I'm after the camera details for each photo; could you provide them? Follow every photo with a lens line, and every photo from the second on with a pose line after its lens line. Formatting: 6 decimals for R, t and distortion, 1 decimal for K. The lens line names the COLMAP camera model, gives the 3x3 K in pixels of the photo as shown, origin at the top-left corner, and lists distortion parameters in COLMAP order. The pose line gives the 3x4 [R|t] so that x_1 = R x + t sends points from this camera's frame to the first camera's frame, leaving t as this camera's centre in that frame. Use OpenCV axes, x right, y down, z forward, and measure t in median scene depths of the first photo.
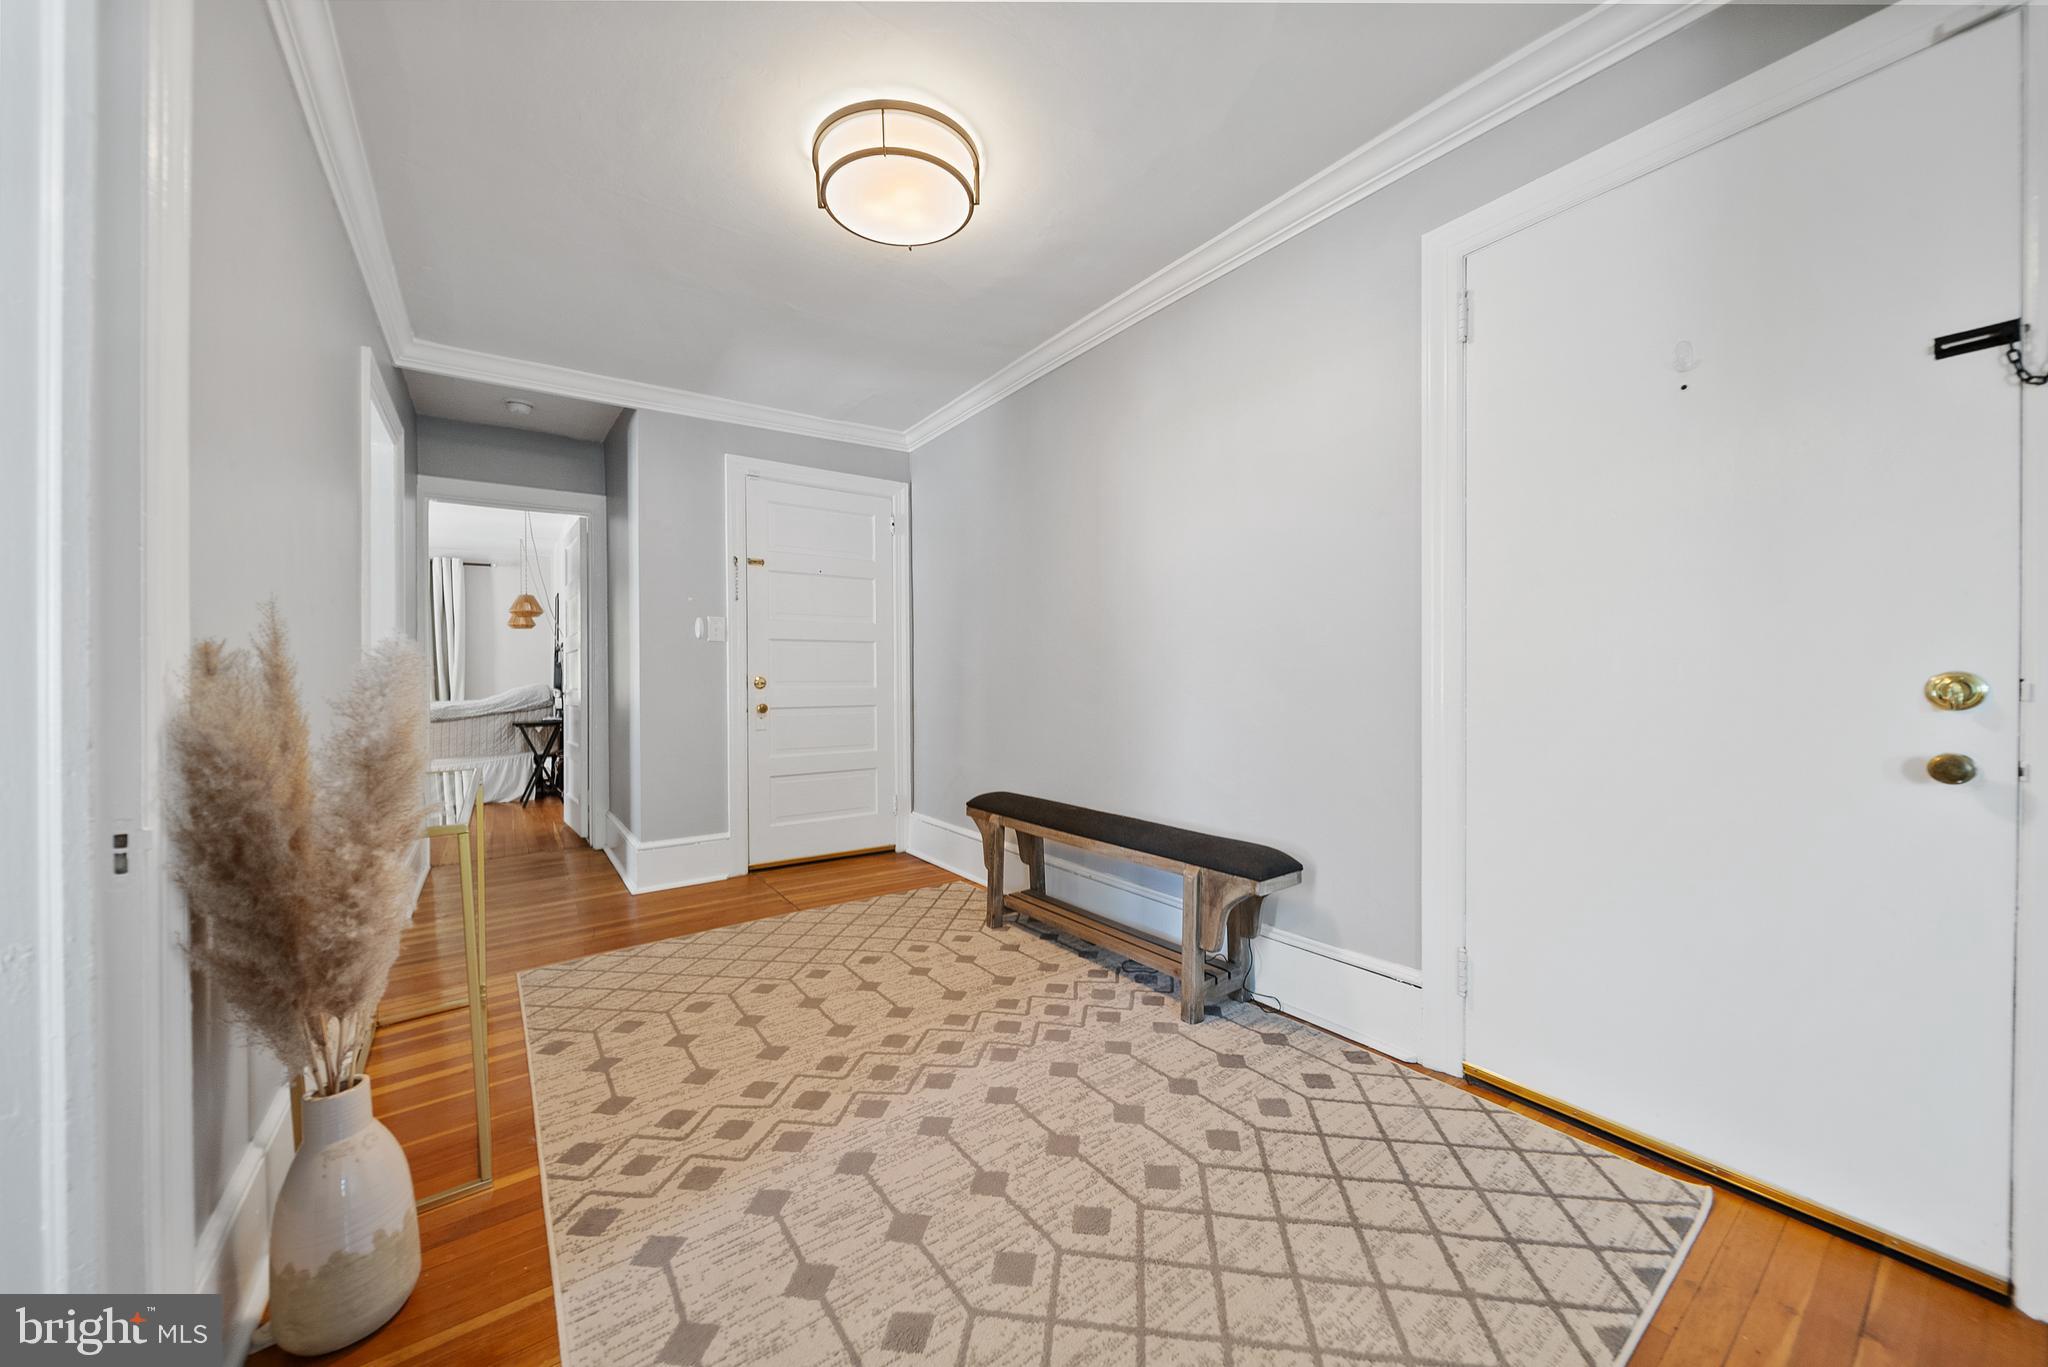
lens RADIAL K [[717.0, 0, 1024.0], [0, 717.0, 683.5], [0, 0, 1]] dist [-0.000501, -0.000159]
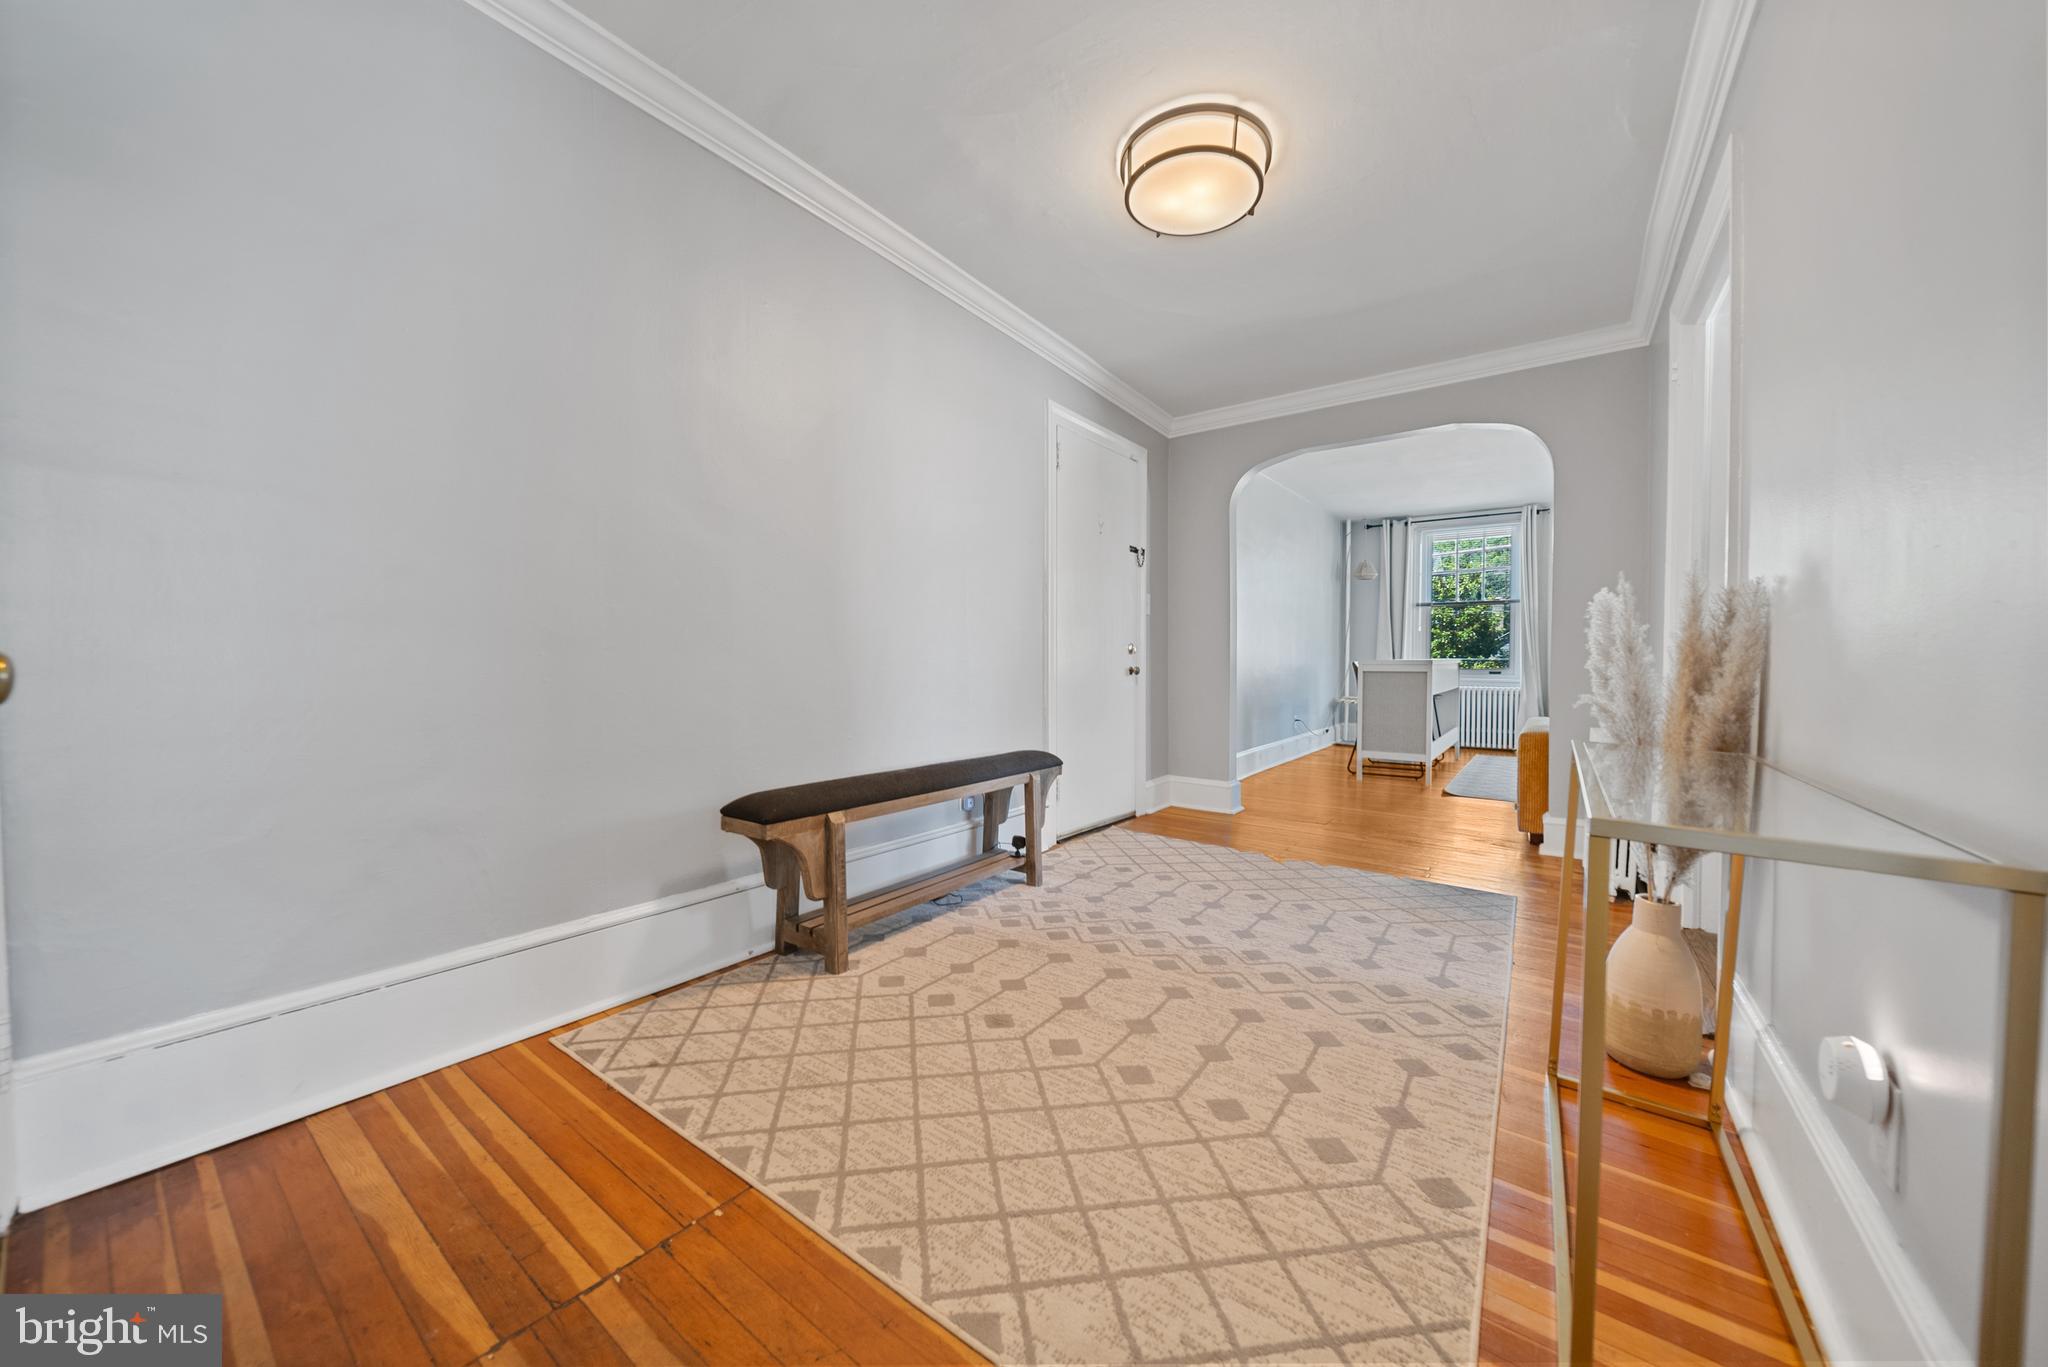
lens RADIAL K [[717.0, 0, 1024.0], [0, 717.0, 683.5], [0, 0, 1]] dist [-0.000501, -0.000159]
pose [[-0.300594, -0.019823, 0.953546, -1.167045], [0.002631, 0.999763, 0.021613, 0.064745], [-0.953749, 0.009006, -0.300471, 1.586310]]
